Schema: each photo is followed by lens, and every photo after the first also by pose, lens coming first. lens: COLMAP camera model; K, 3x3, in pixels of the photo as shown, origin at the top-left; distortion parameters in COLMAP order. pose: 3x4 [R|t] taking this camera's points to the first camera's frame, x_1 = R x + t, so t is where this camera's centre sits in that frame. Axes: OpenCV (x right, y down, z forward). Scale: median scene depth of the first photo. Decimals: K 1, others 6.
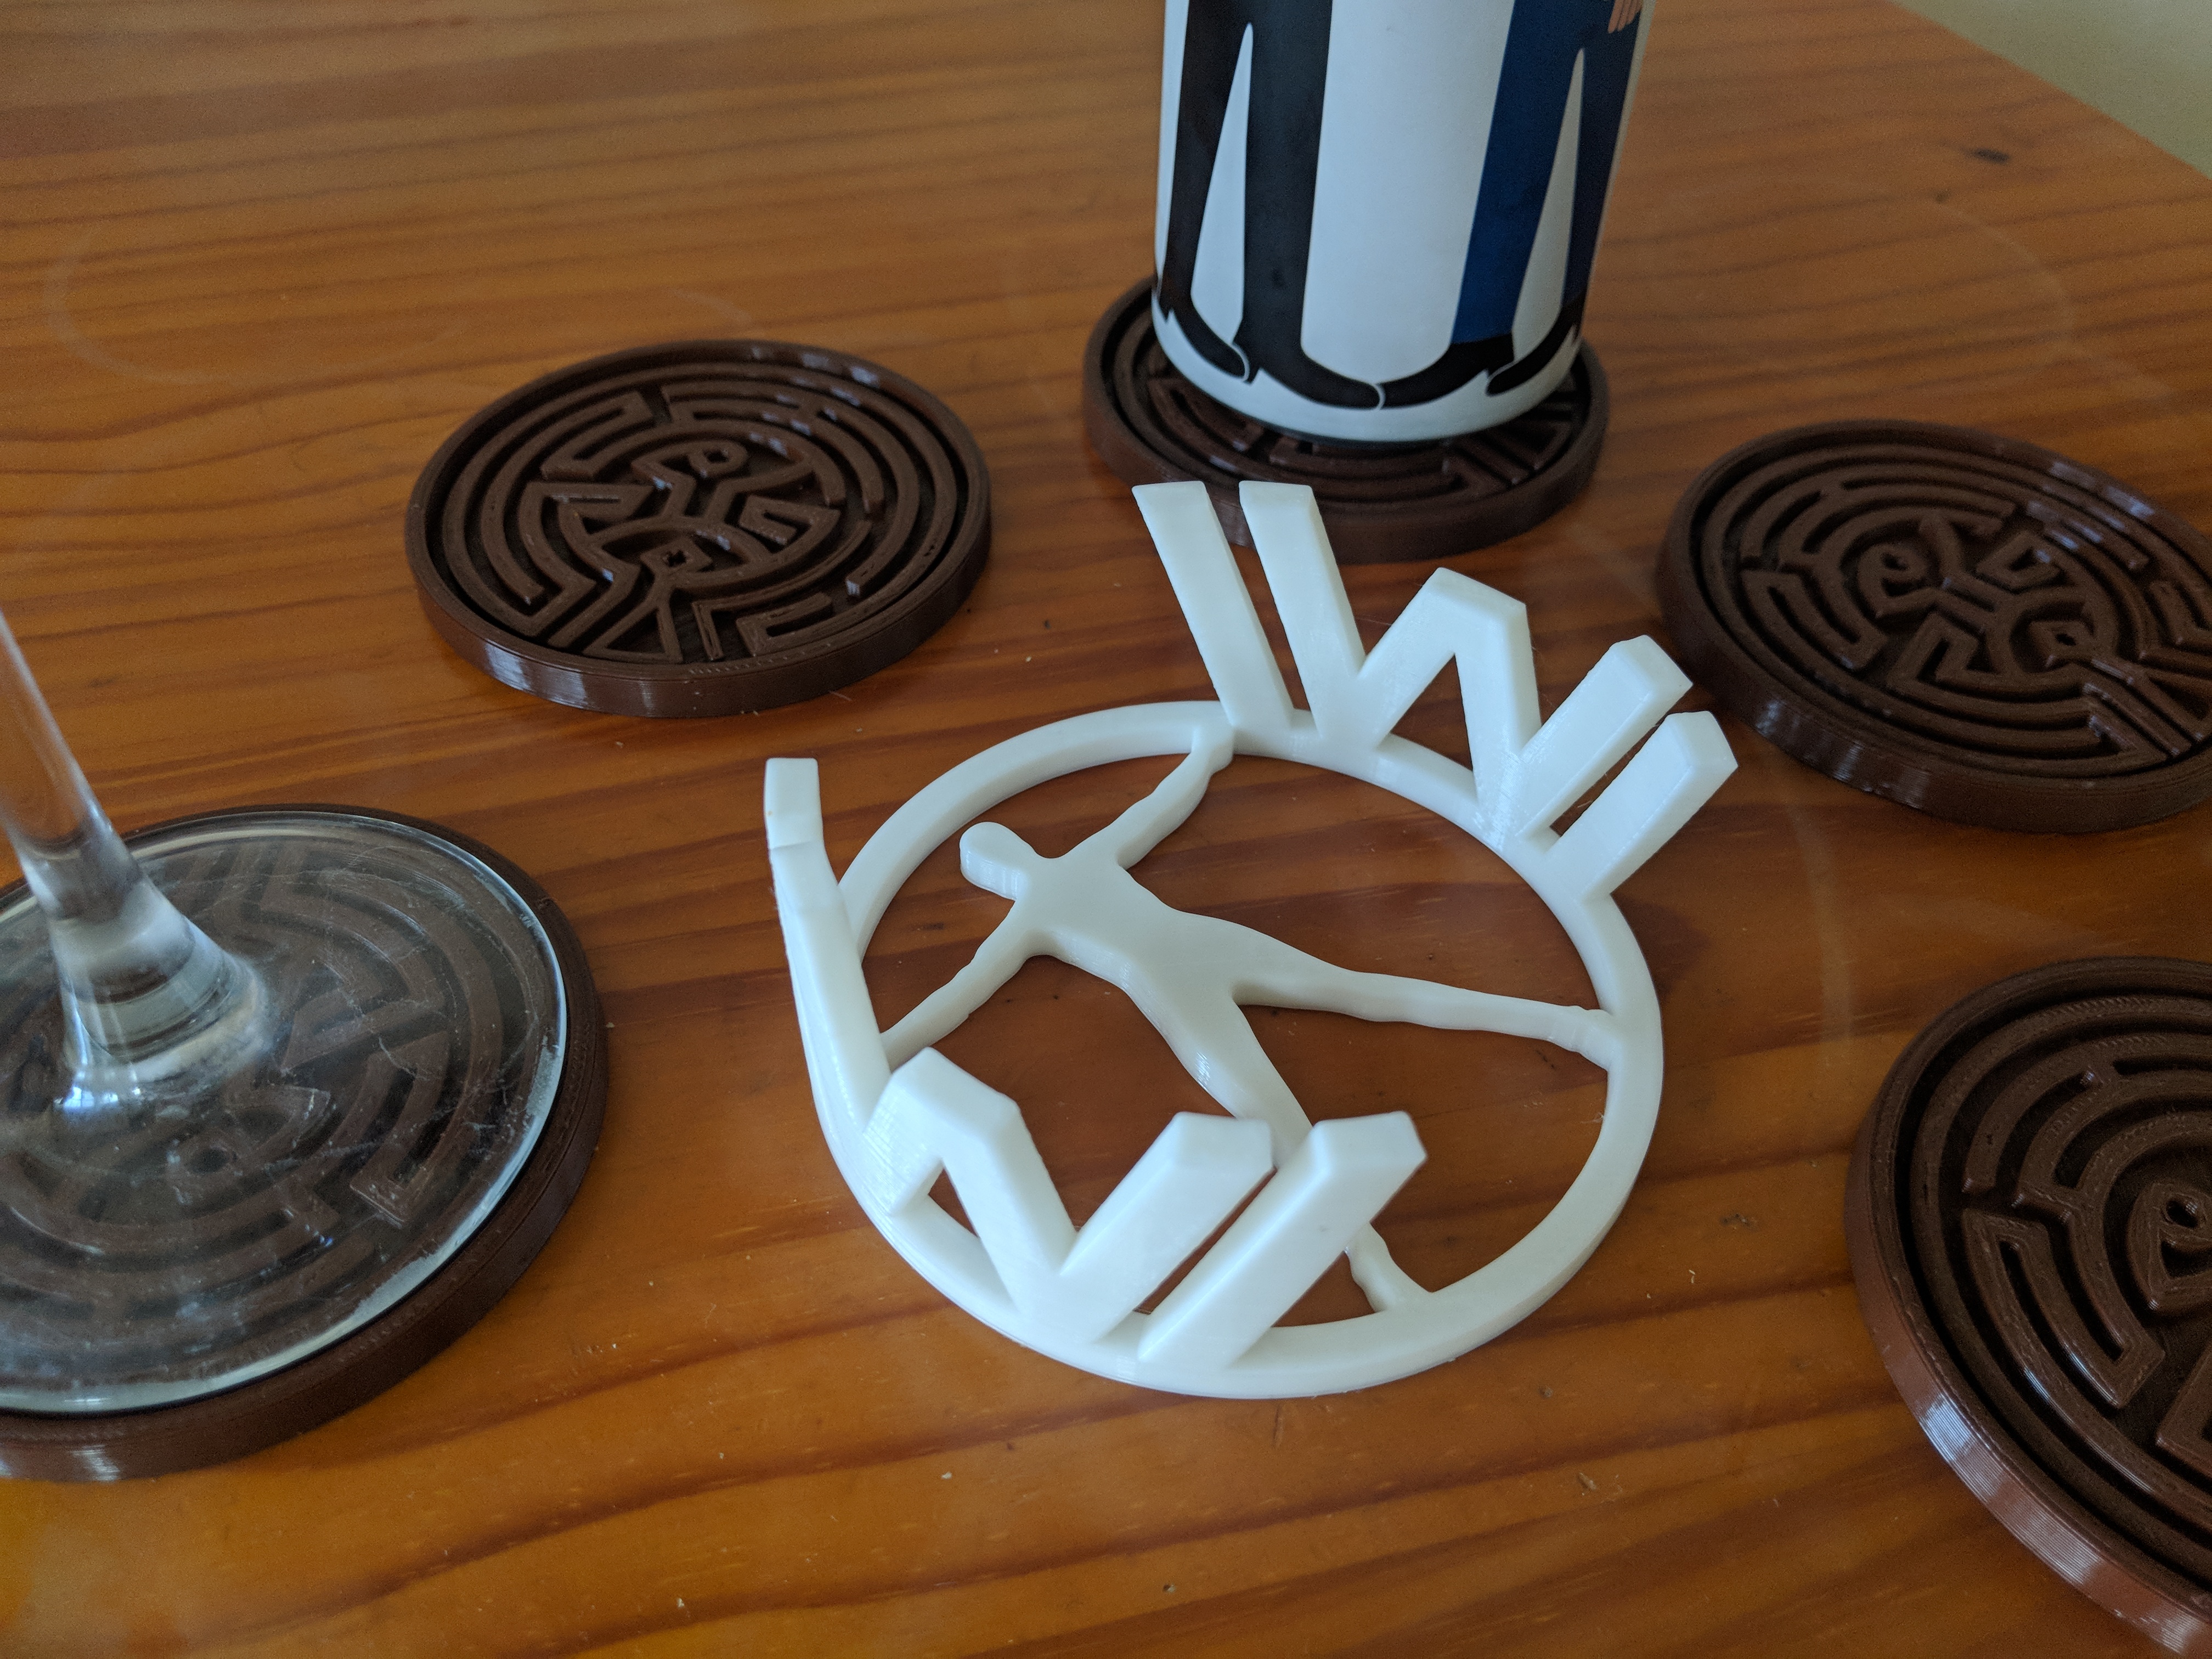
lens RADIAL K [[2007.5, 0, 1106.0], [0, 2007.5, 829.5], [0, 0, 1]] dist [0.009270, -0.179361]
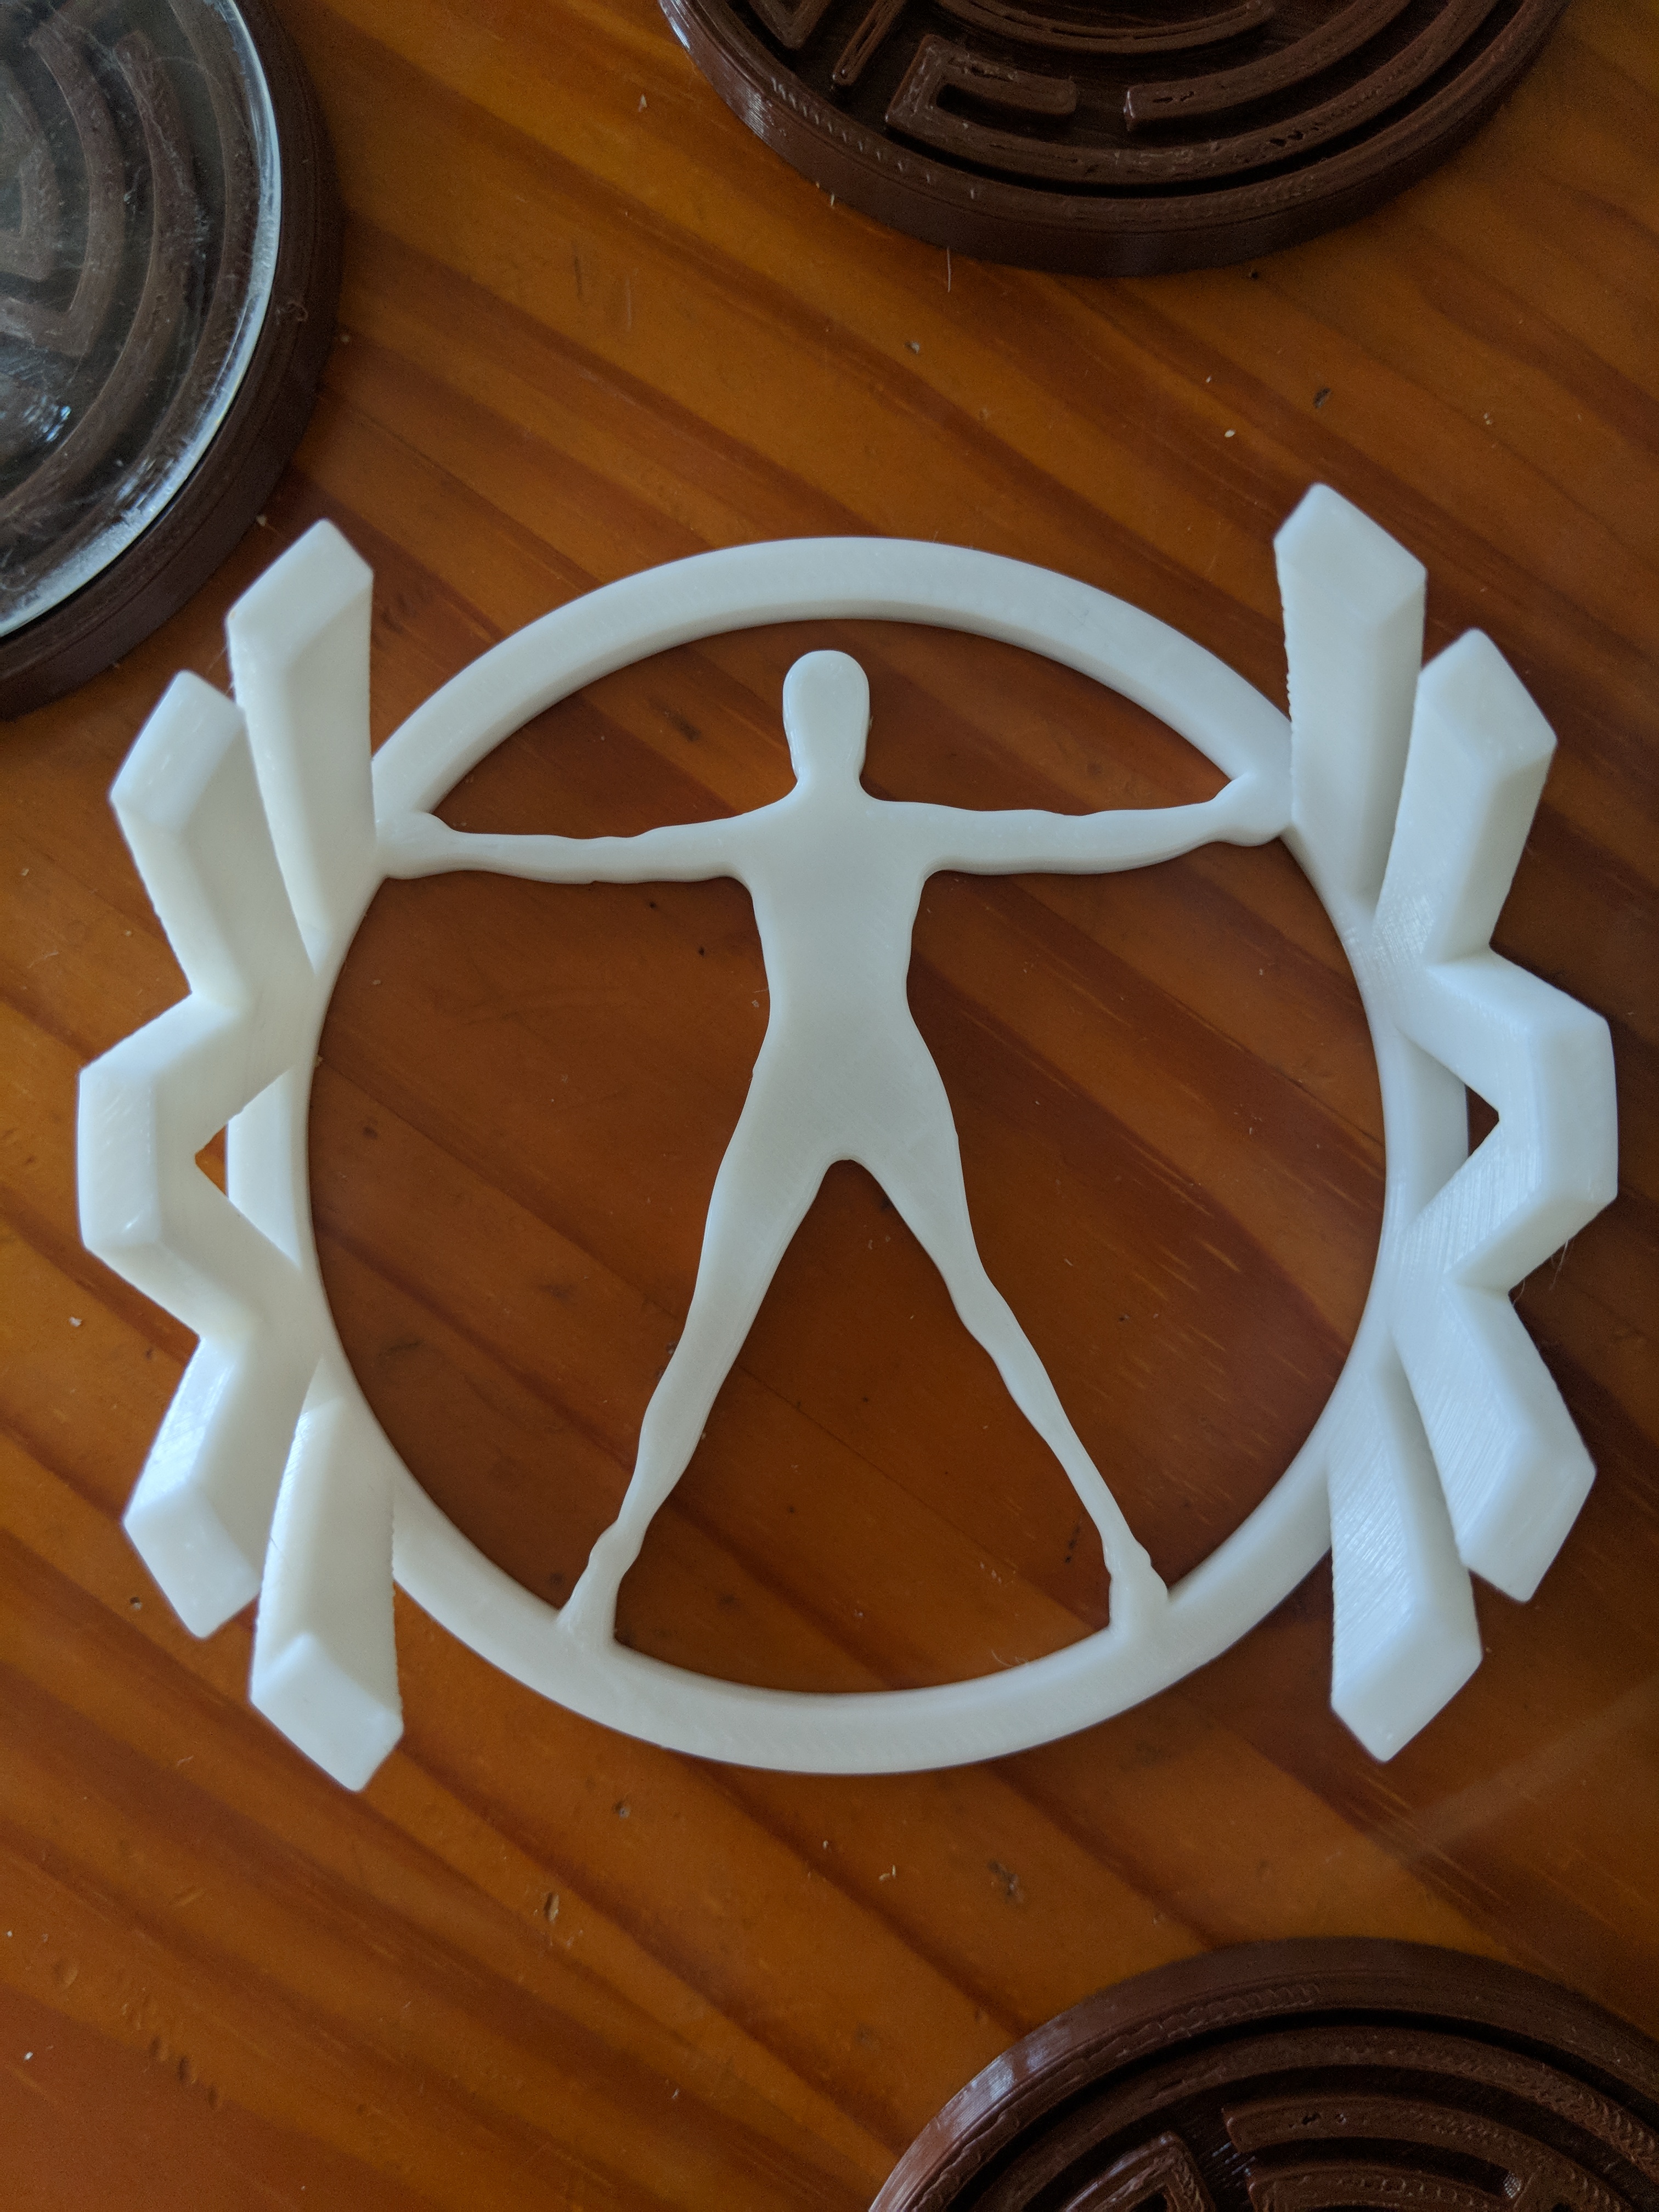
lens RADIAL K [[2007.5, 0, 829.5], [0, 2007.5, 1106.0], [0, 0, 1]] dist [0.009270, -0.179361]
pose [[0.635538, 0.769526, -0.062620, 0.090113], [-0.513606, 0.481945, 0.709886, -0.411794], [0.576455, -0.418997, 0.701528, 0.517556]]
